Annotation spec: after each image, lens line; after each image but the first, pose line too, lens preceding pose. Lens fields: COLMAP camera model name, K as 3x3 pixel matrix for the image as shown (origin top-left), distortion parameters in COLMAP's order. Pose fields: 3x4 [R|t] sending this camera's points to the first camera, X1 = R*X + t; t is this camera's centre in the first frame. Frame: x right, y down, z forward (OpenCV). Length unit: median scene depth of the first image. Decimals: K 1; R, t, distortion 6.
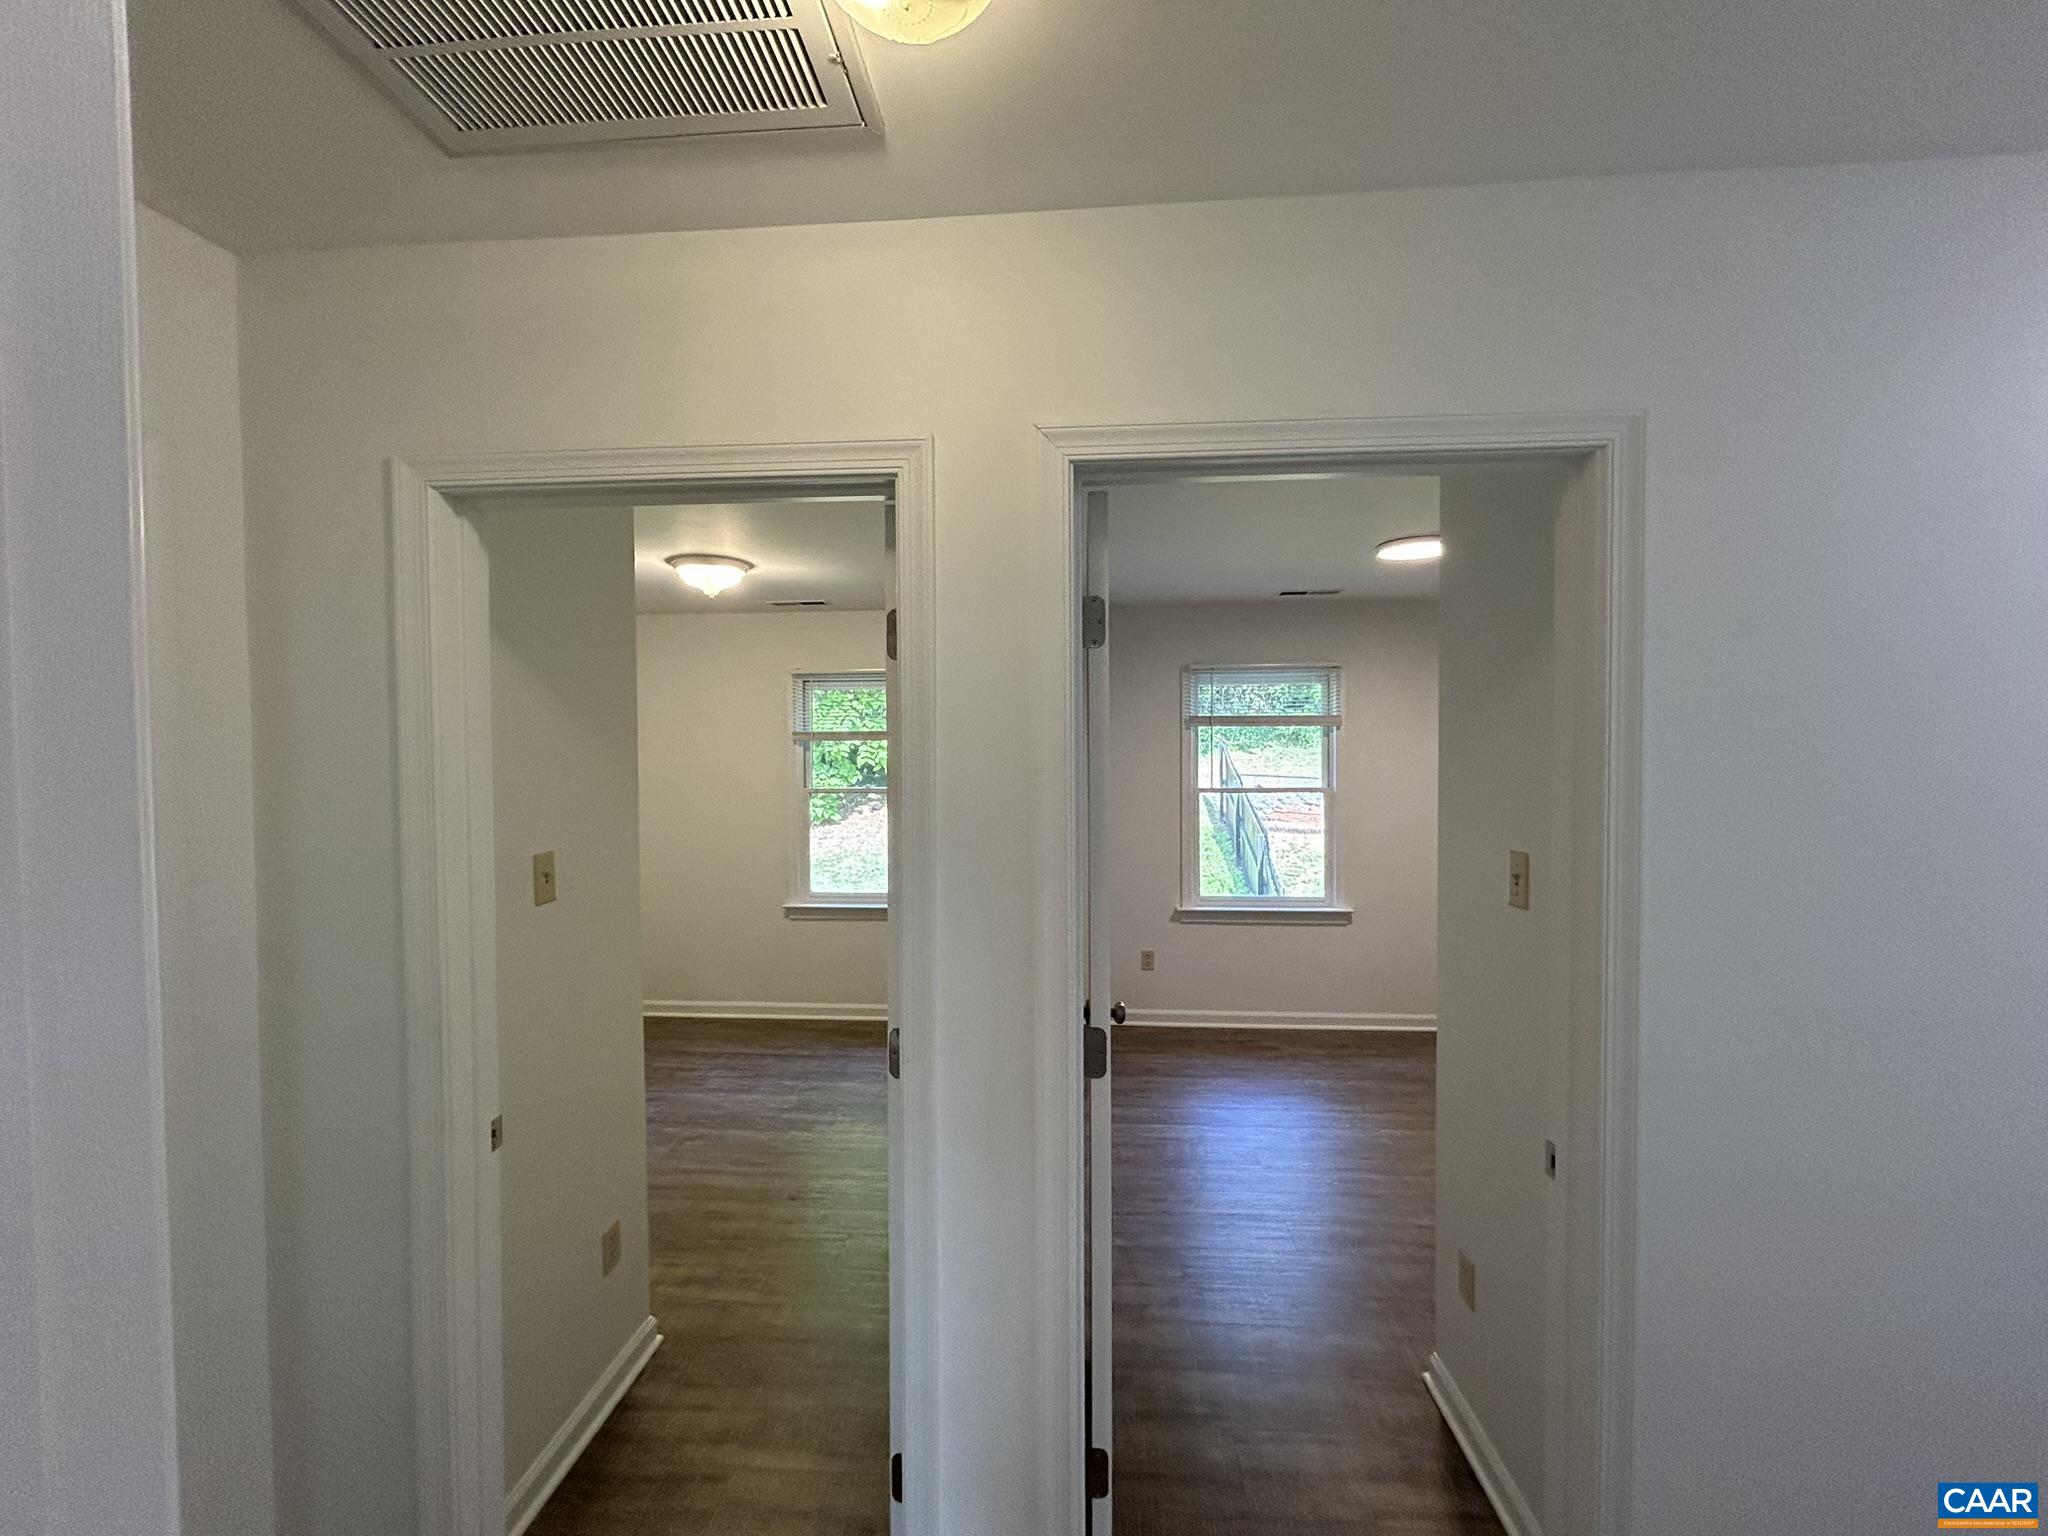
lens RADIAL K [[816.7, 0, 1015.9], [0, 816.7, 766.5], [0, 0, 1]] dist [0.000751, 0.000152]
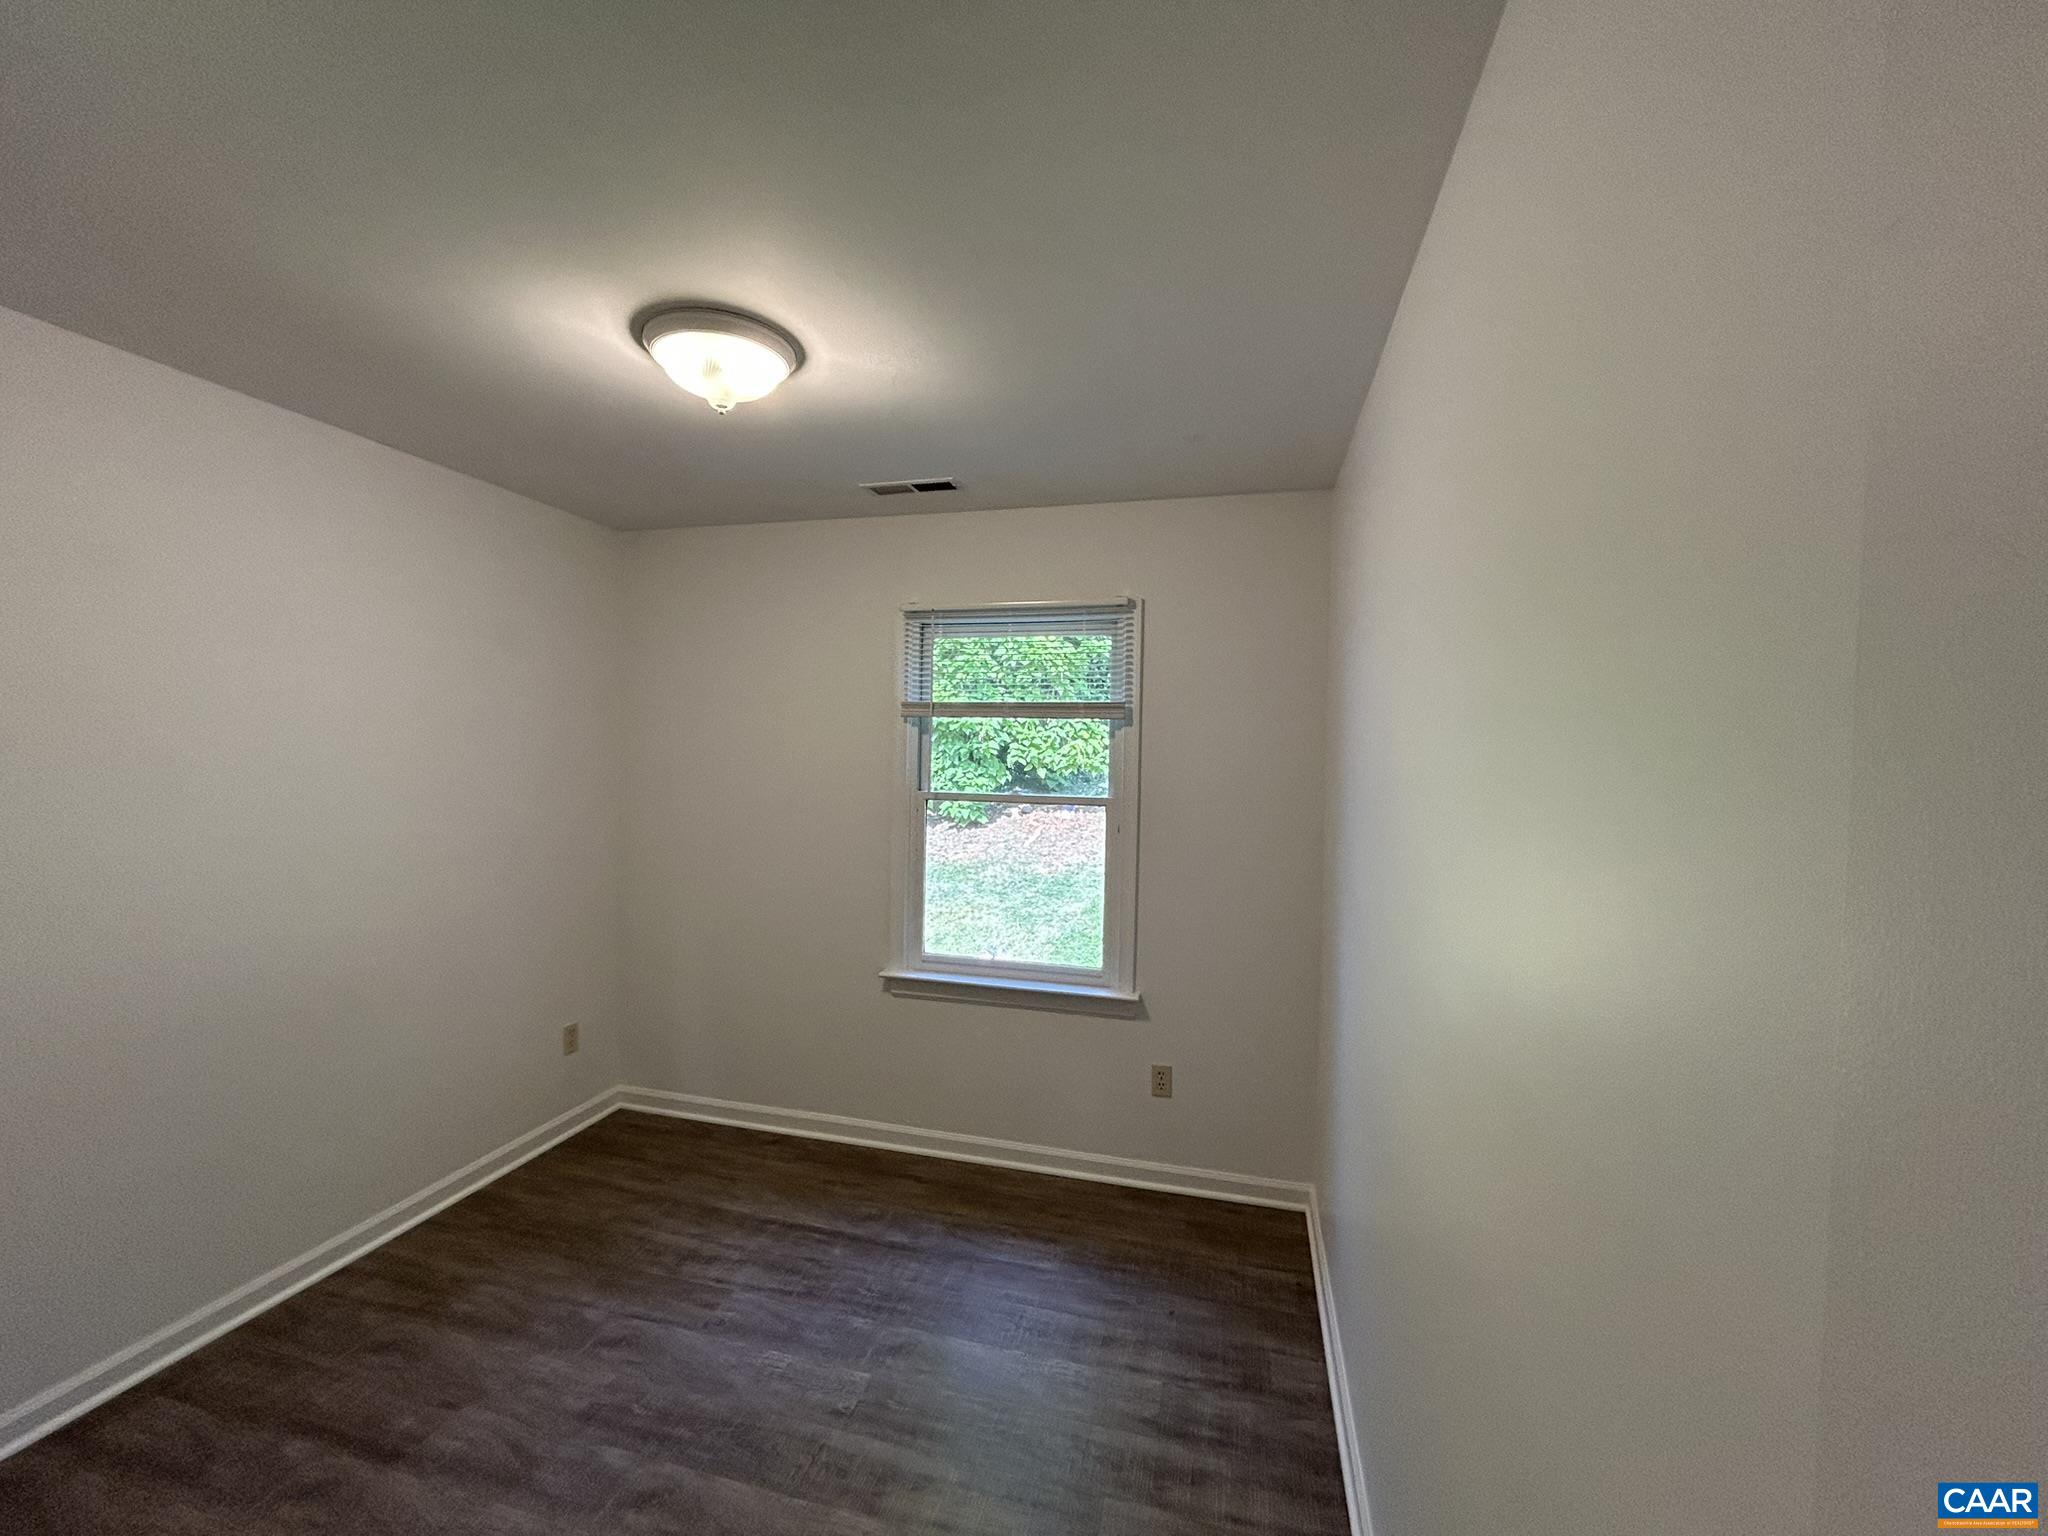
lens RADIAL K [[816.7, 0, 1015.9], [0, 816.7, 766.5], [0, 0, 1]] dist [0.000751, 0.000152]
pose [[0.982947, 0.028893, -0.181606, -0.052395], [-0.029496, 0.999565, -0.000619, 0.003892], [0.181509, 0.005965, 0.983371, 0.294360]]
